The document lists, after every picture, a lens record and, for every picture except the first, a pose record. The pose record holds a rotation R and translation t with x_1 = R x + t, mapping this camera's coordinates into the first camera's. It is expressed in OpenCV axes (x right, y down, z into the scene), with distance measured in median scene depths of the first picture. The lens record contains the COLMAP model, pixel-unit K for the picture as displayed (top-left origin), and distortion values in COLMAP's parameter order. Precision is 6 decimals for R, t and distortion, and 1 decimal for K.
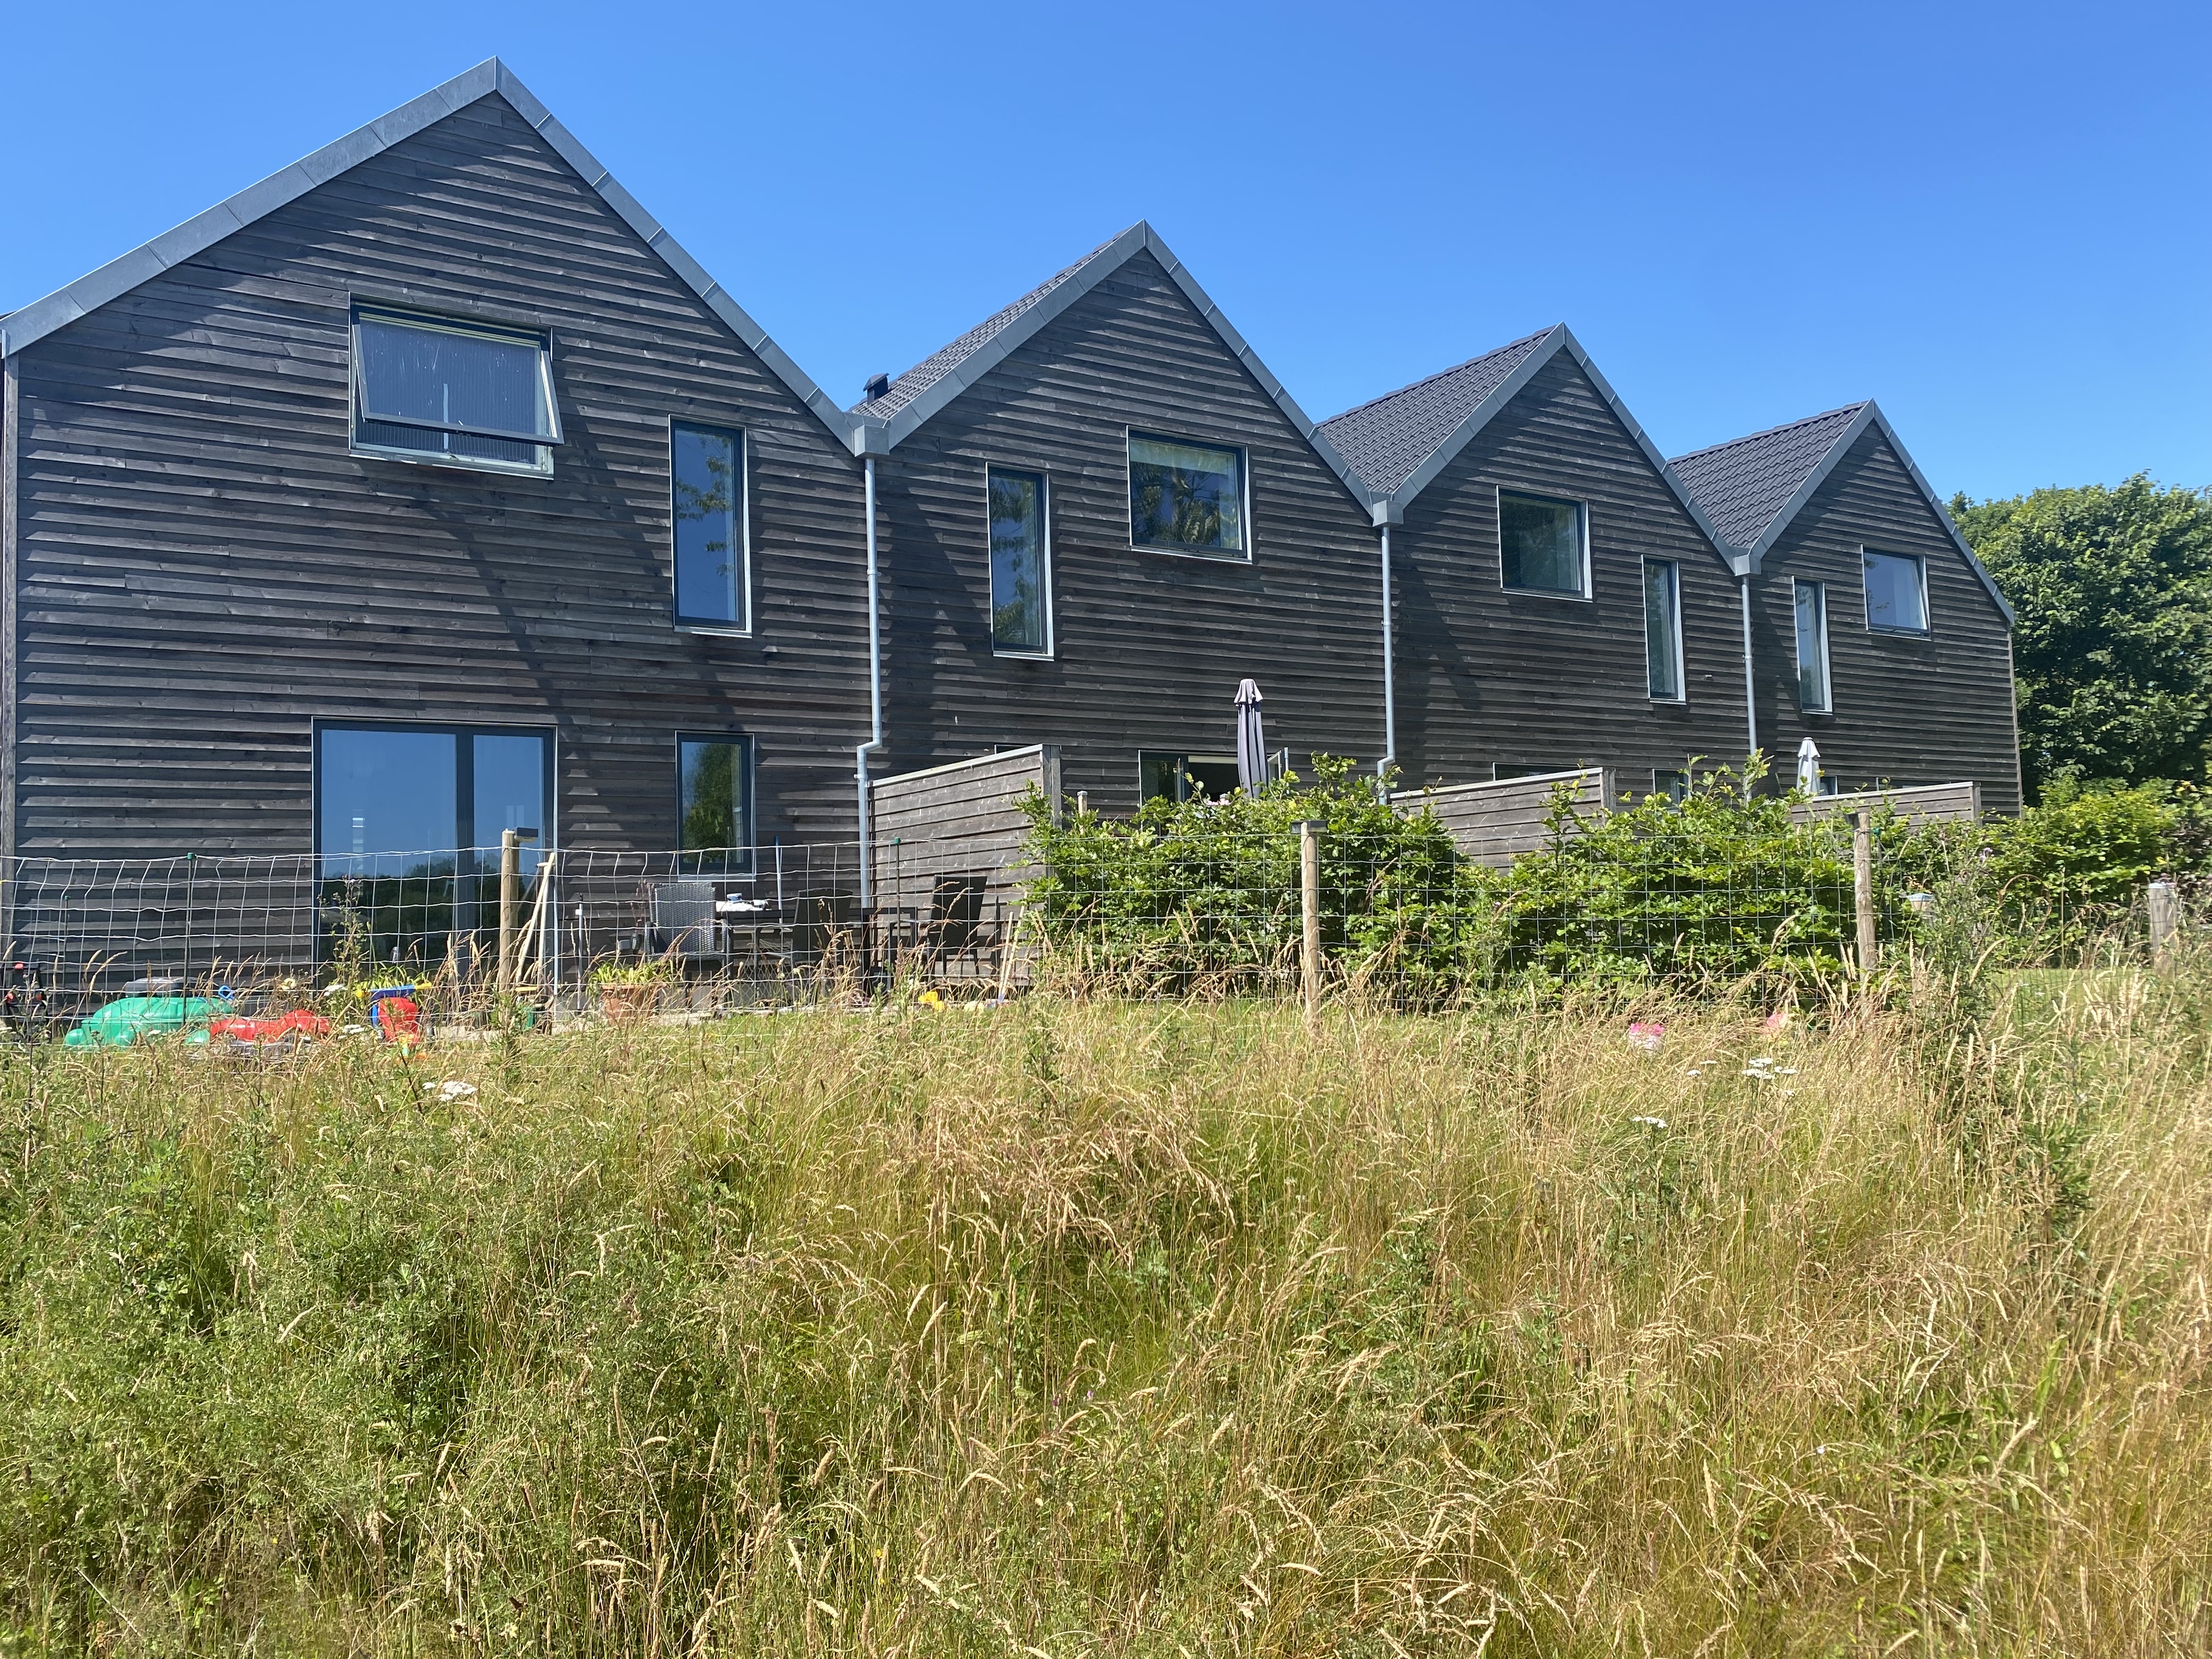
lens RADIAL K [[1688.8, 0, 1106.0], [0, 1688.8, 829.5], [0, 0, 1]] dist [0.001520, 0.002579]
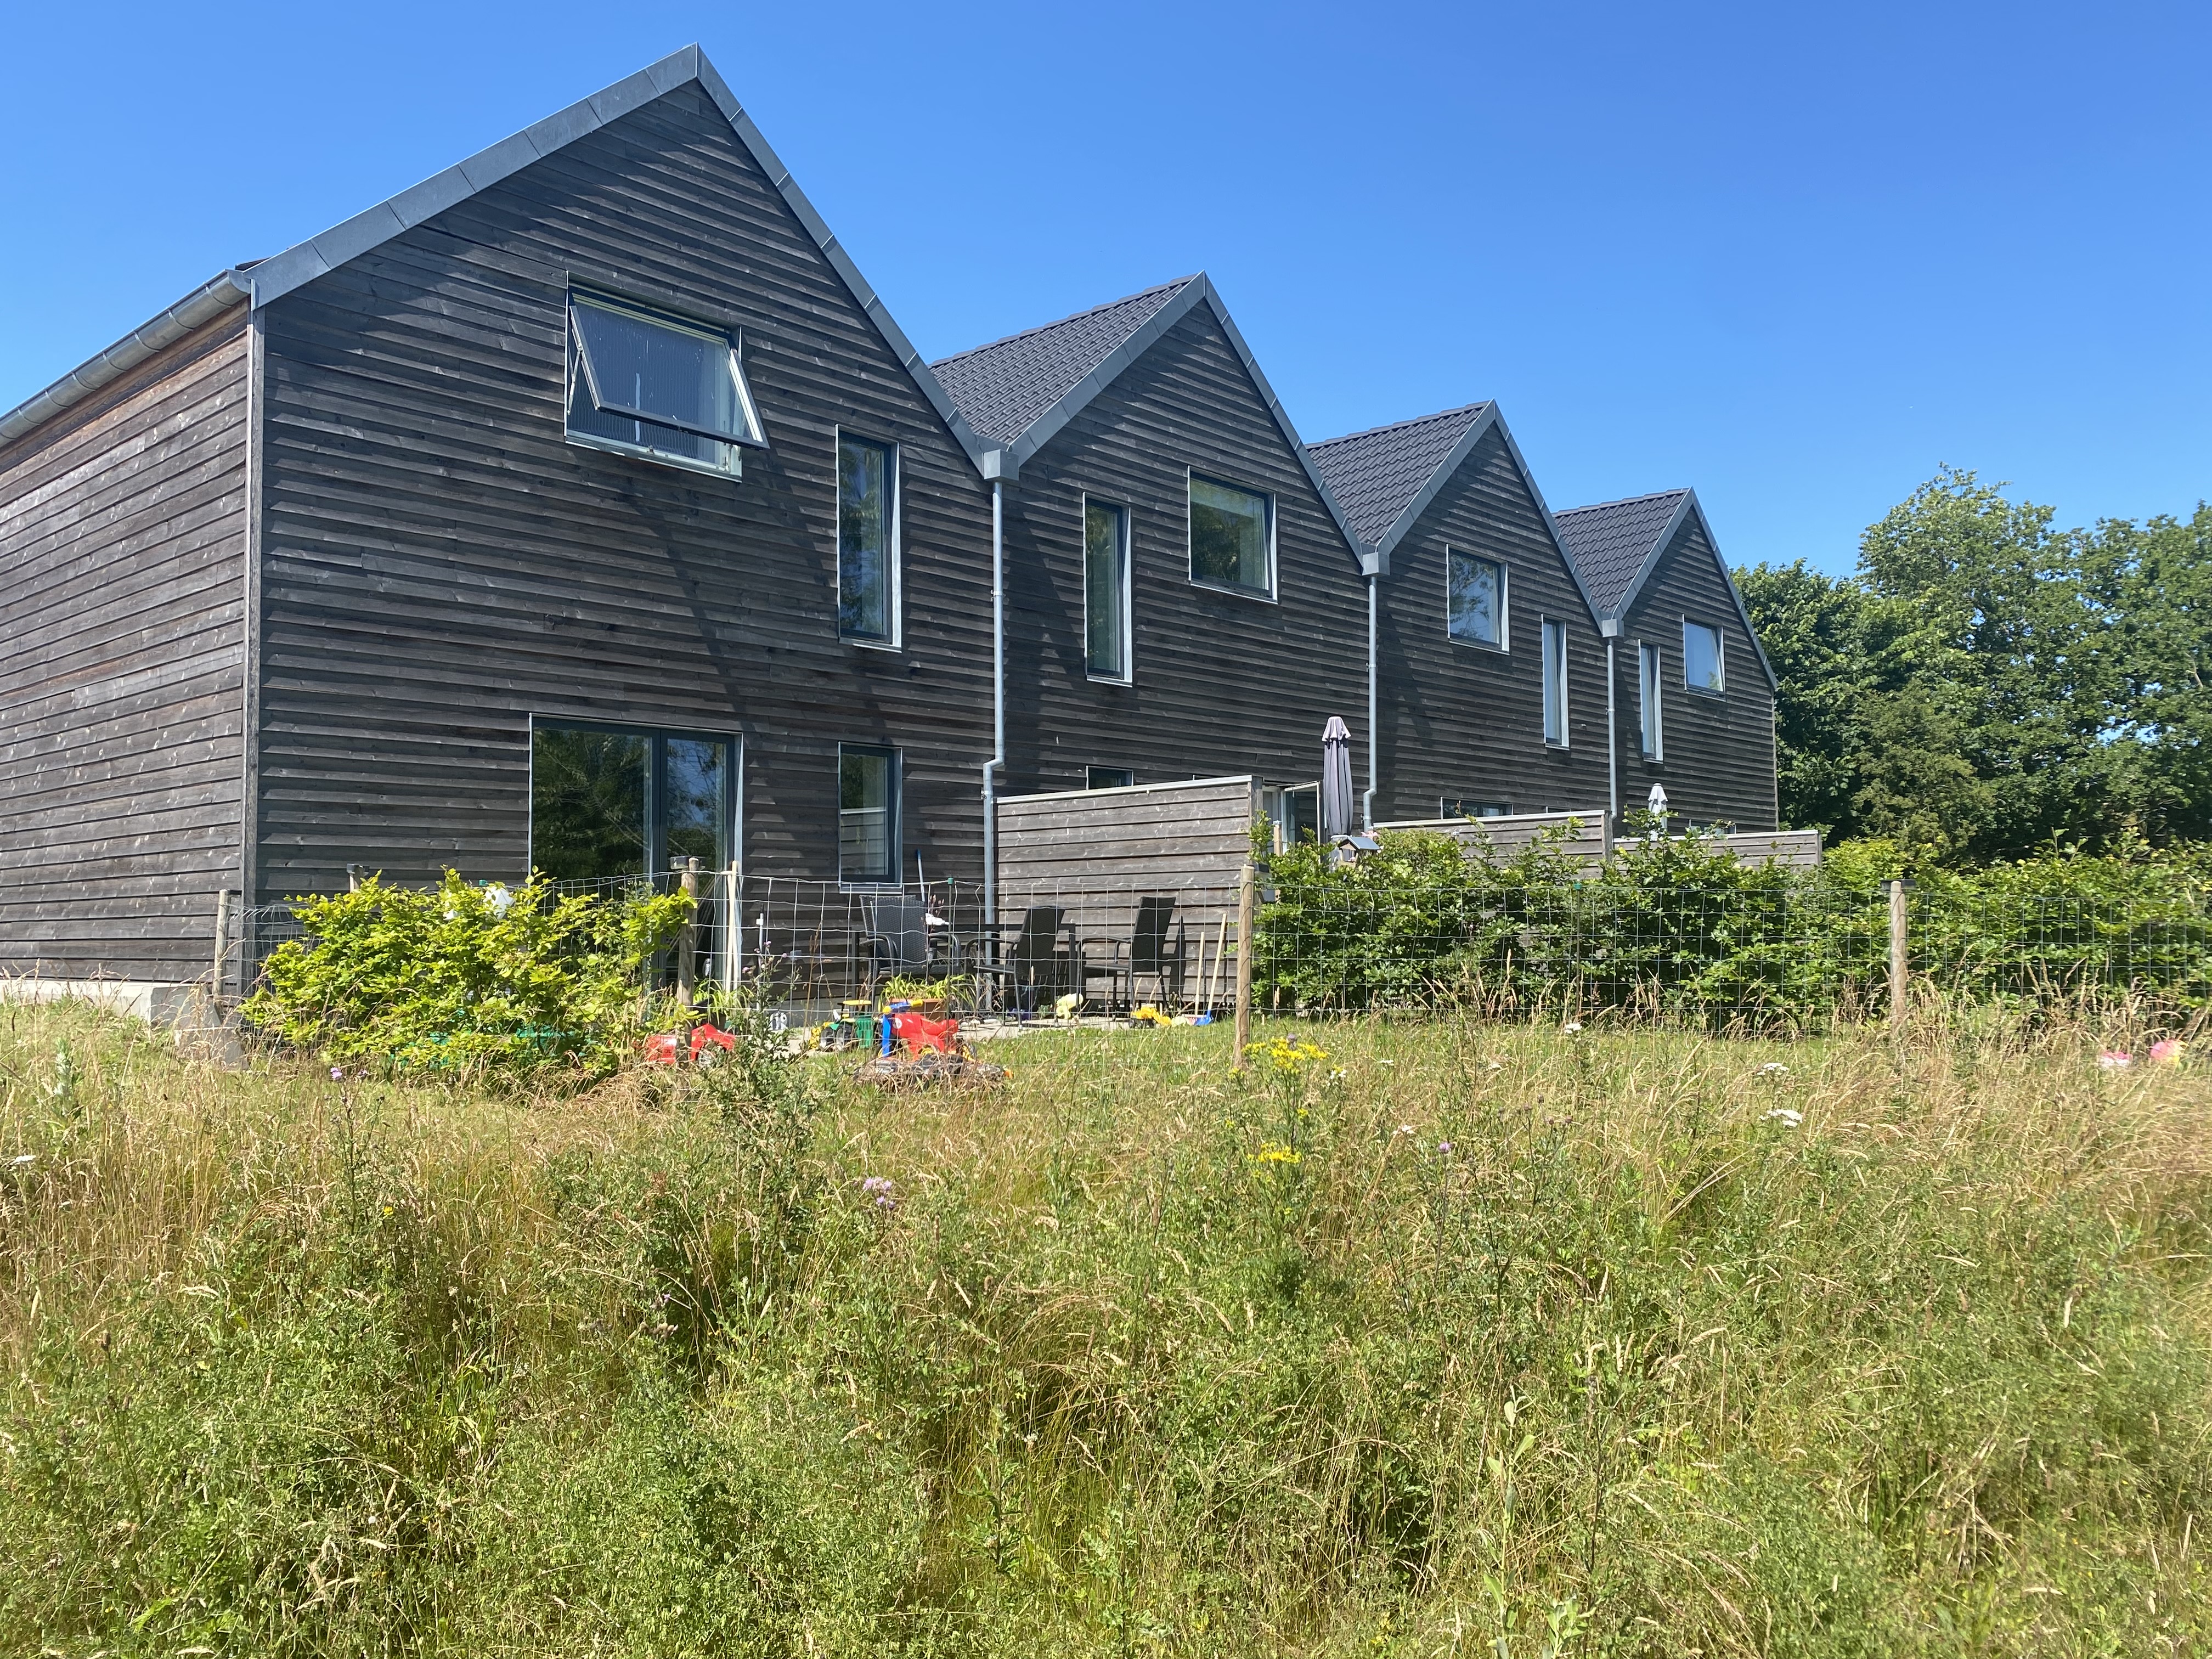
lens RADIAL K [[1688.8, 0, 1106.0], [0, 1688.8, 829.5], [0, 0, 1]] dist [0.001520, 0.002579]
pose [[0.966042, 0.035571, 0.255925, -0.343398], [-0.035570, 0.999356, -0.004631, -0.007451], [-0.255925, -0.004630, 0.966685, -0.004758]]
